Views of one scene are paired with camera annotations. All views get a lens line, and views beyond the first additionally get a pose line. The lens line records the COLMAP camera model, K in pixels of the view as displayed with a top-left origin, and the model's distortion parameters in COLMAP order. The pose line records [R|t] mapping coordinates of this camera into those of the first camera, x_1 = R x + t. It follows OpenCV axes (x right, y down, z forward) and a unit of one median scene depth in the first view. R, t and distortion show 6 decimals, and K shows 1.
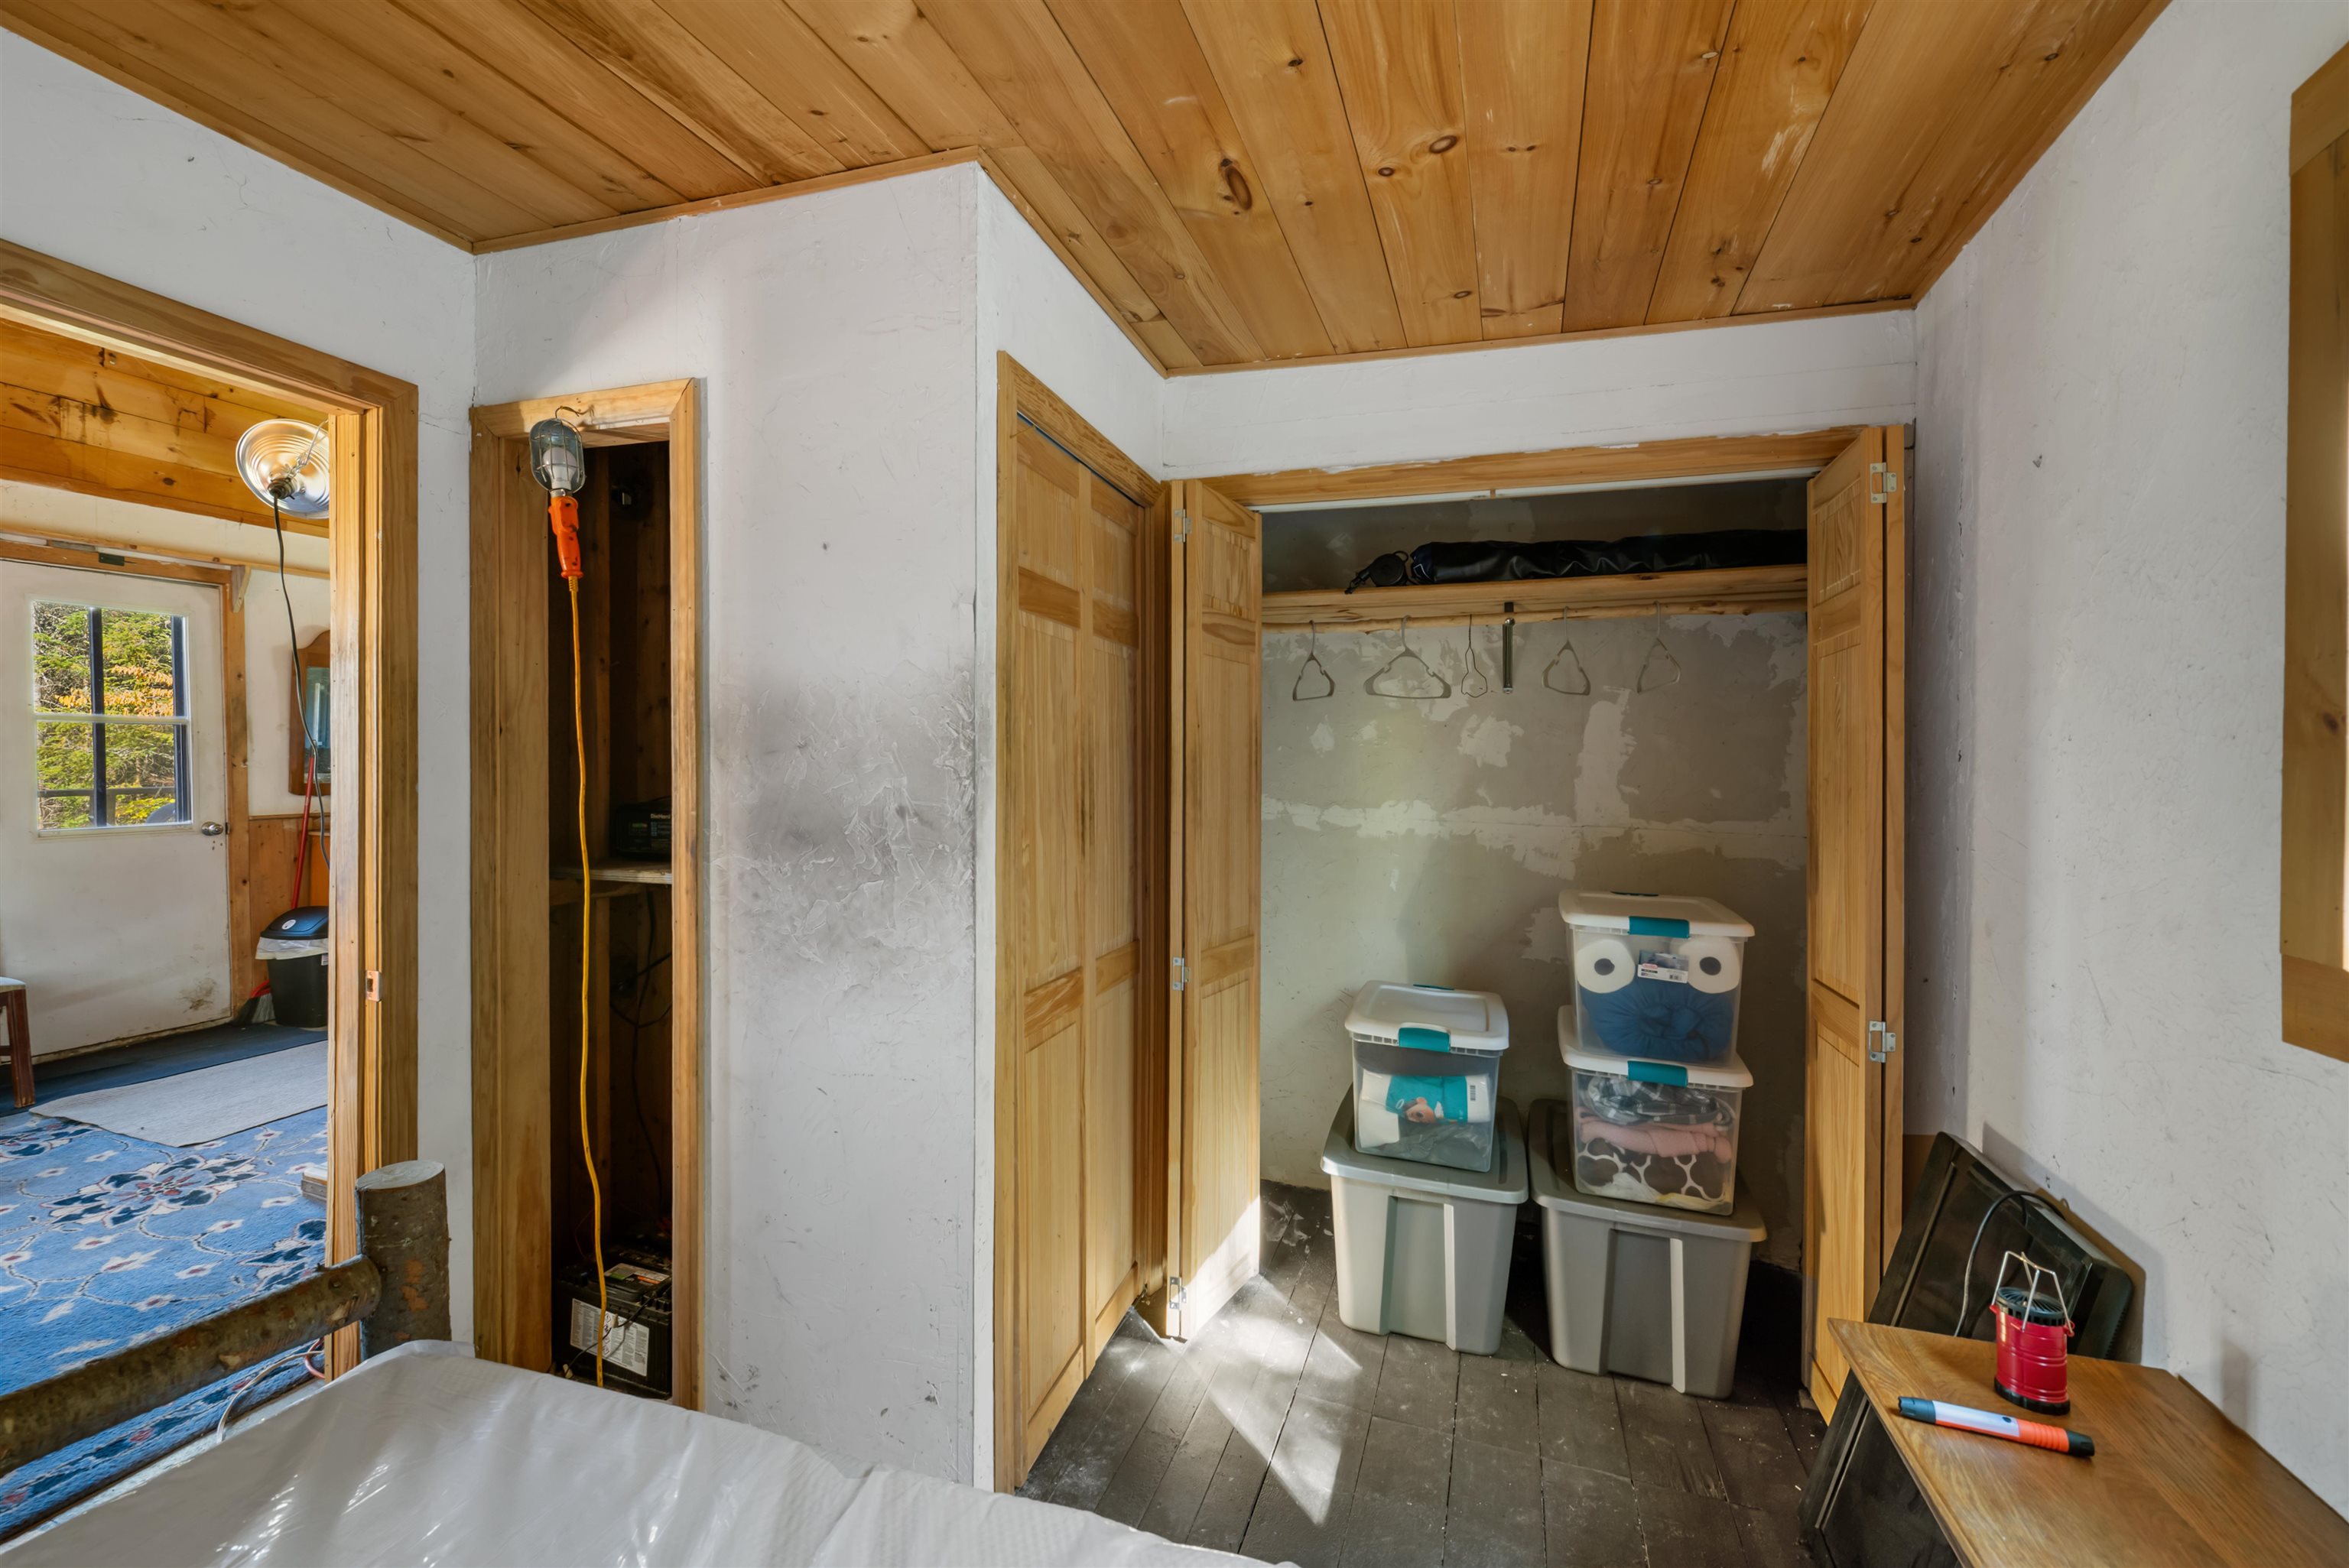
lens RADIAL K [[996.1, 0, 1126.8], [0, 996.1, 773.5], [0, 0, 1]] dist [-0.000274, -0.002269]
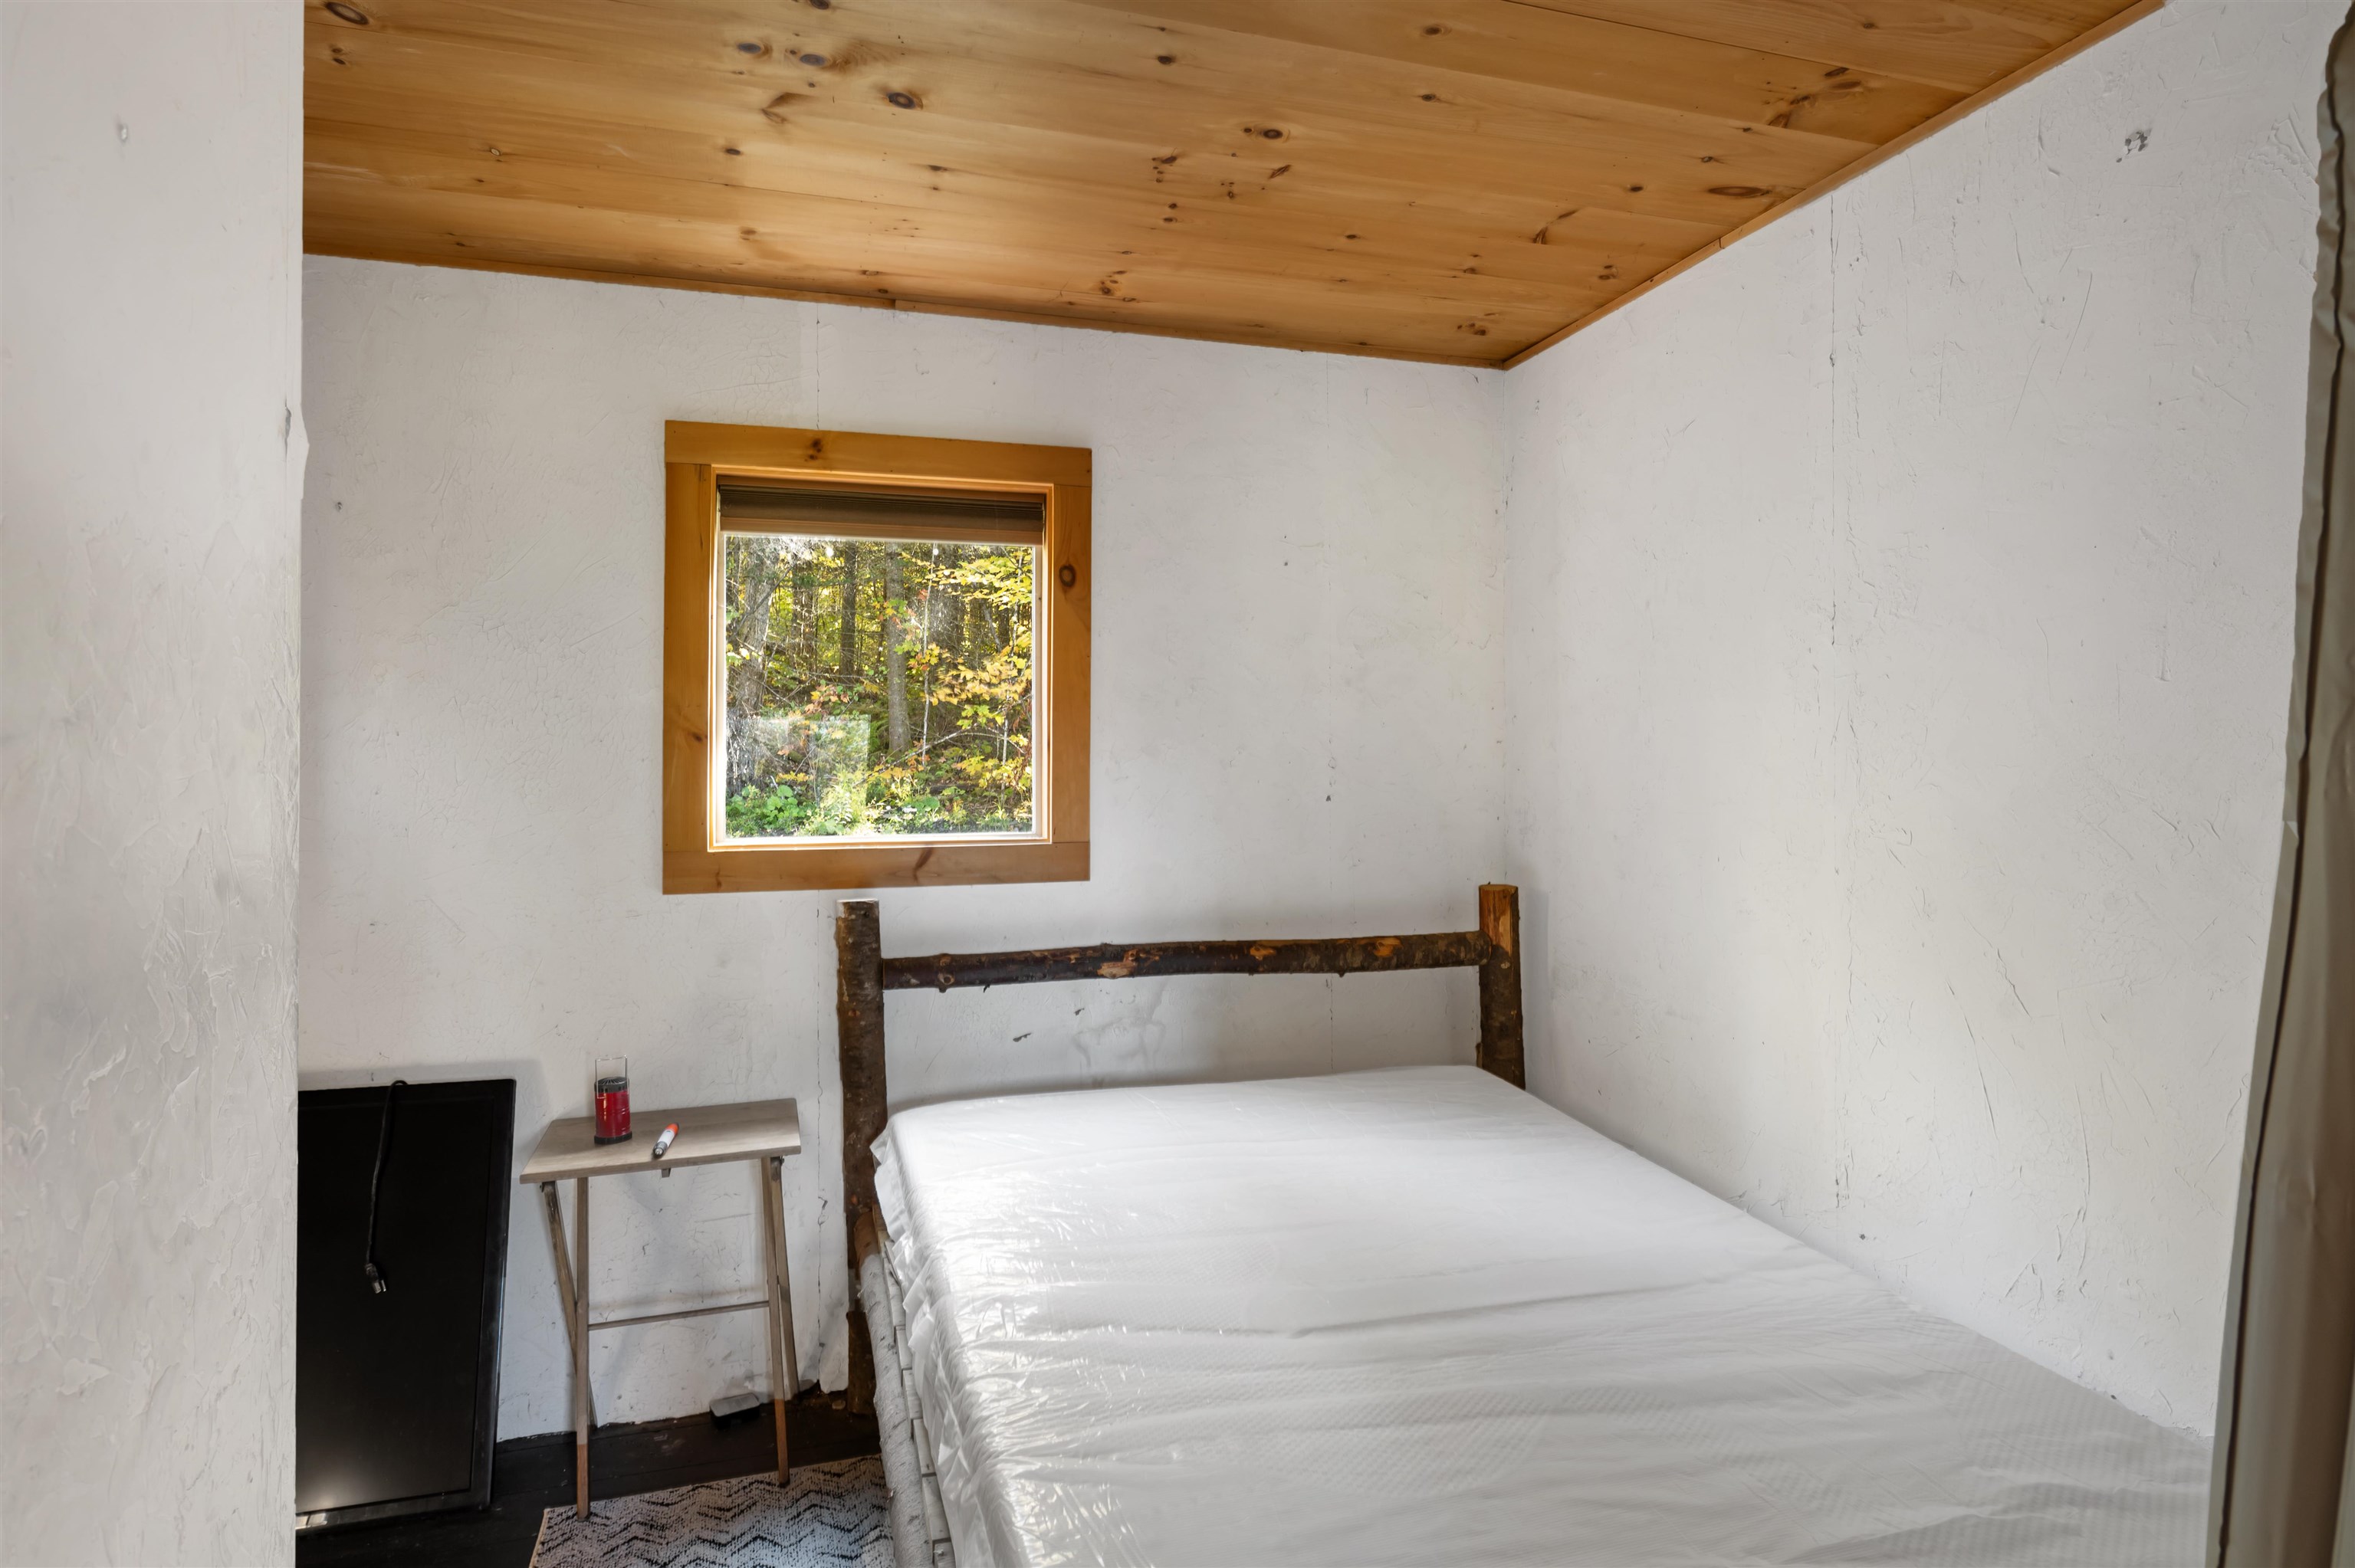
lens RADIAL K [[1303.7, 0, 1195.8], [0, 1303.7, 774.8], [0, 0, 1]] dist [0.015407, -0.002607]
pose [[-0.605798, -0.021947, 0.795316, -0.621034], [-0.007285, 0.999731, 0.022039, -0.014239], [-0.795585, 0.007558, -0.605795, 0.687125]]
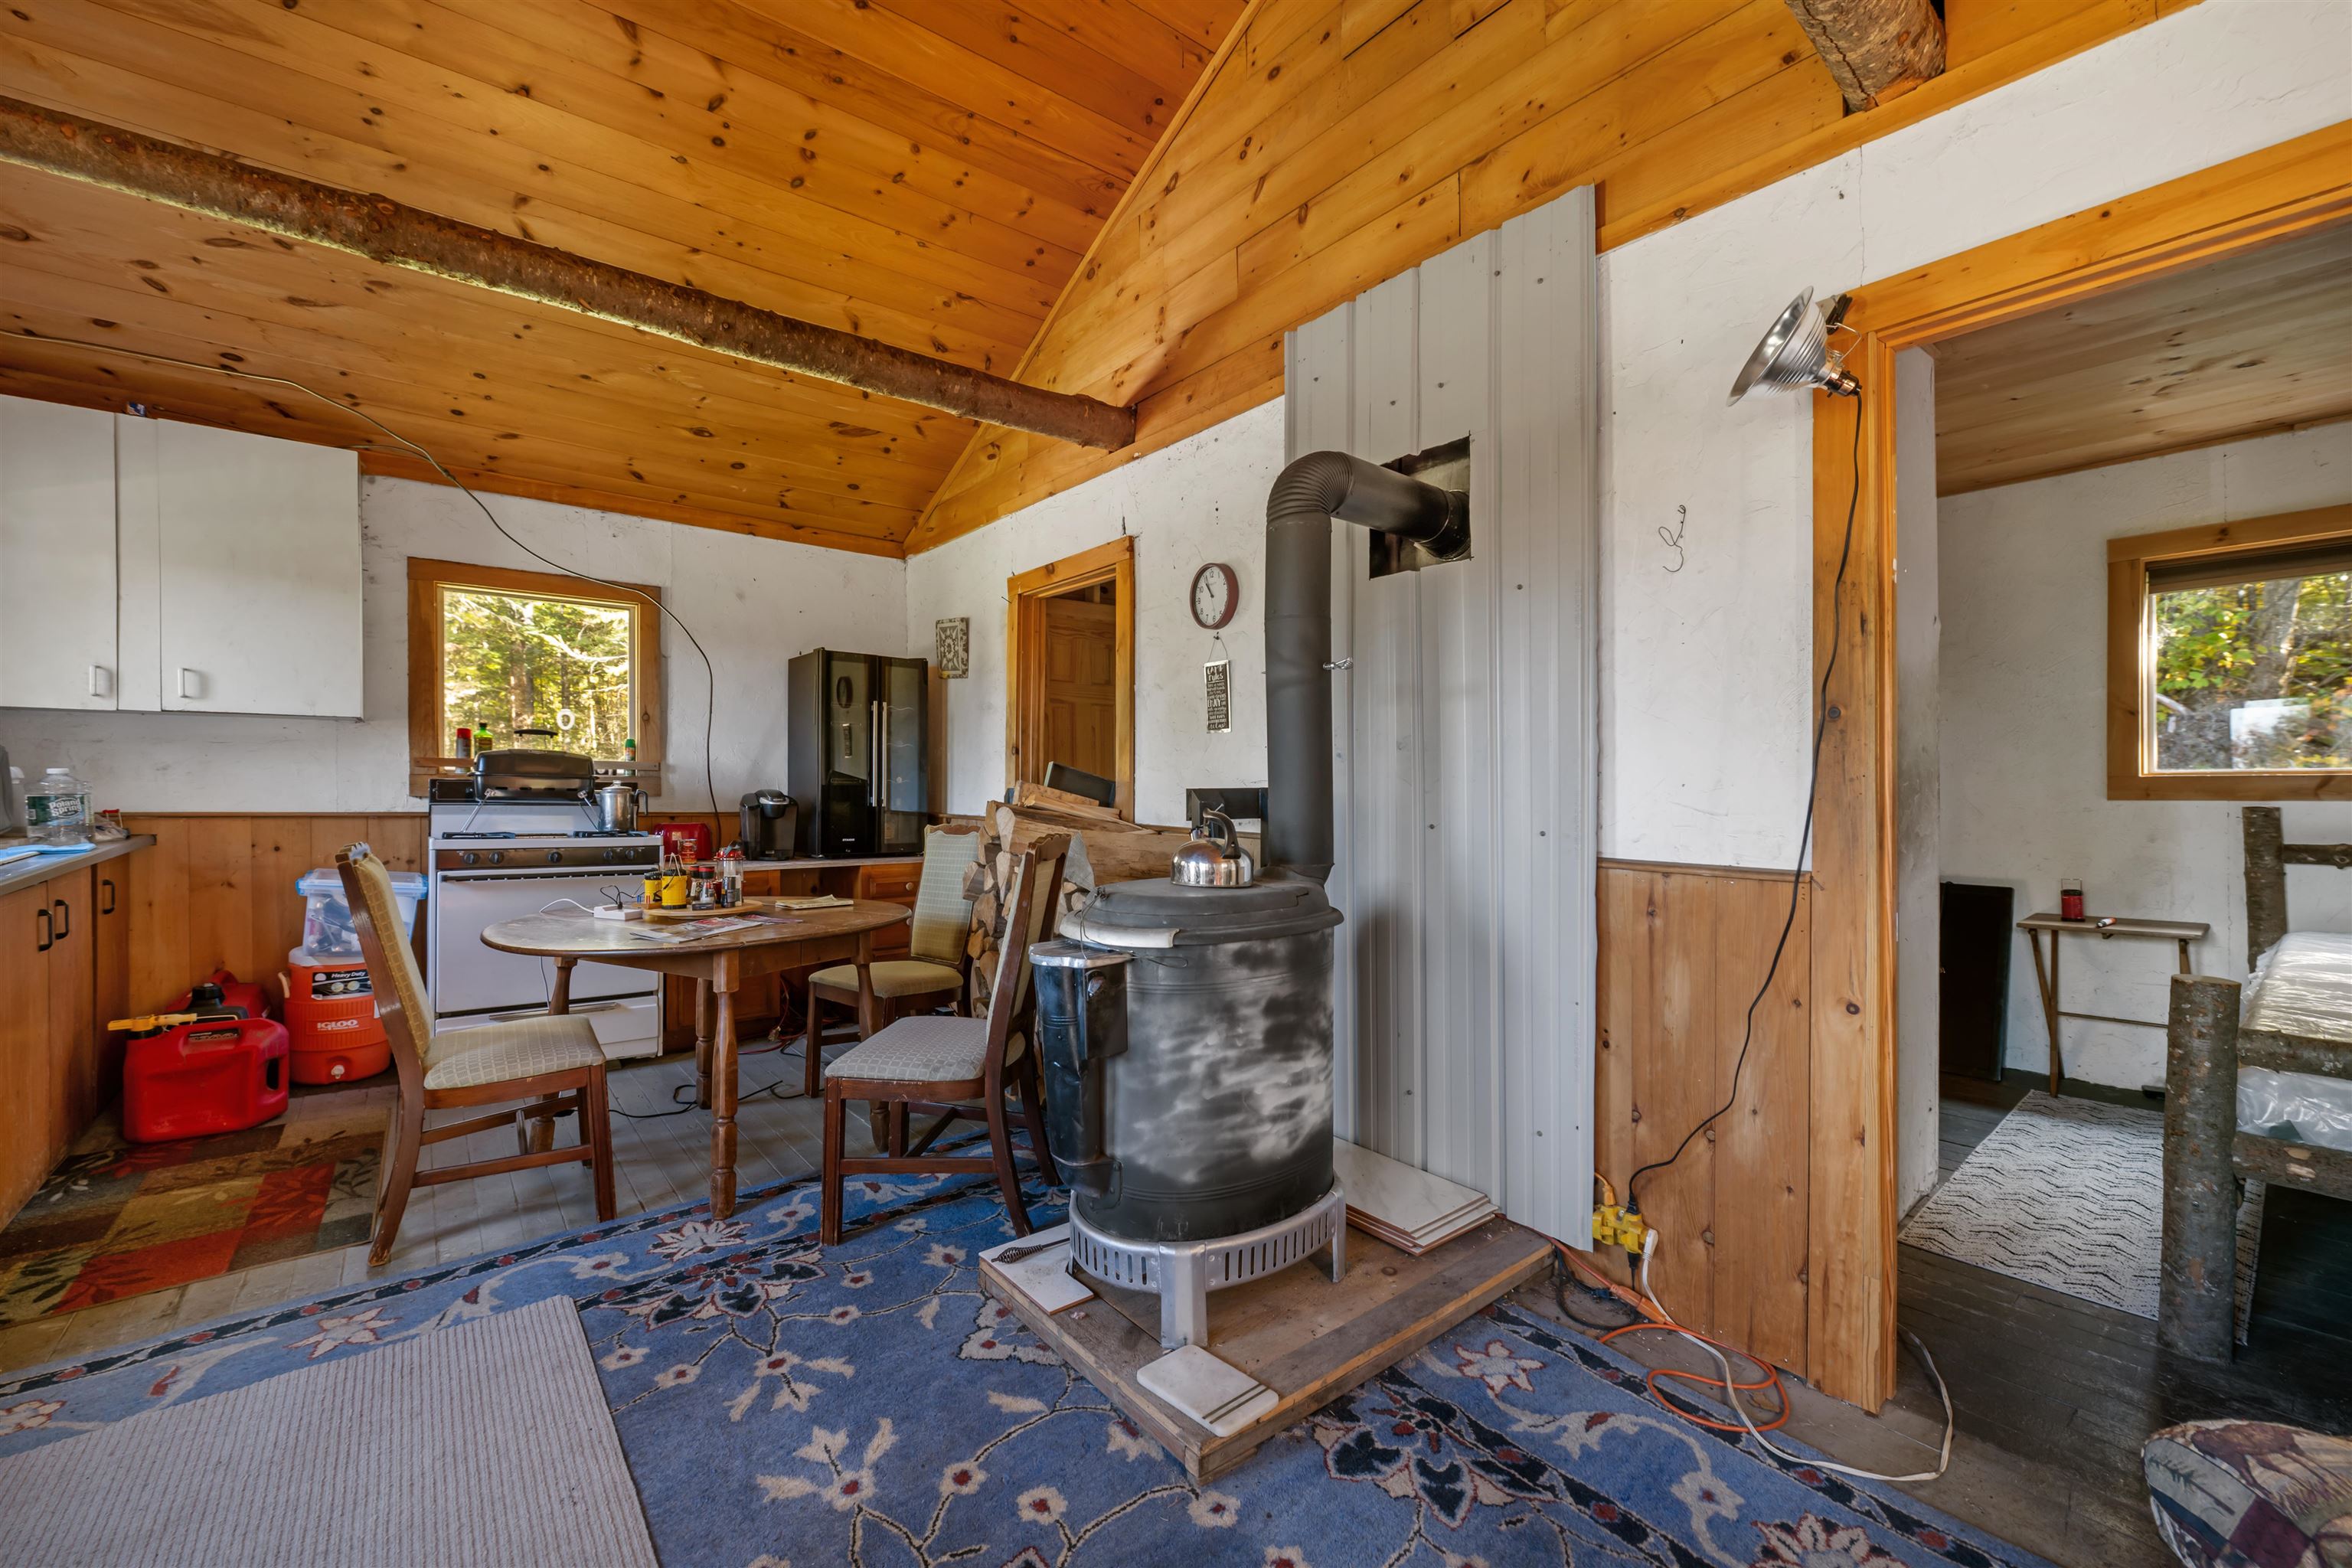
lens RADIAL K [[947.2, 0, 1166.5], [0, 947.2, 786.2], [0, 0, 1]] dist [-0.006537, -0.000763]
pose [[0.531922, -0.029560, 0.846277, -1.431789], [0.027894, 0.999460, 0.017379, 0.025325], [-0.846334, 0.014362, 0.532459, 0.826416]]
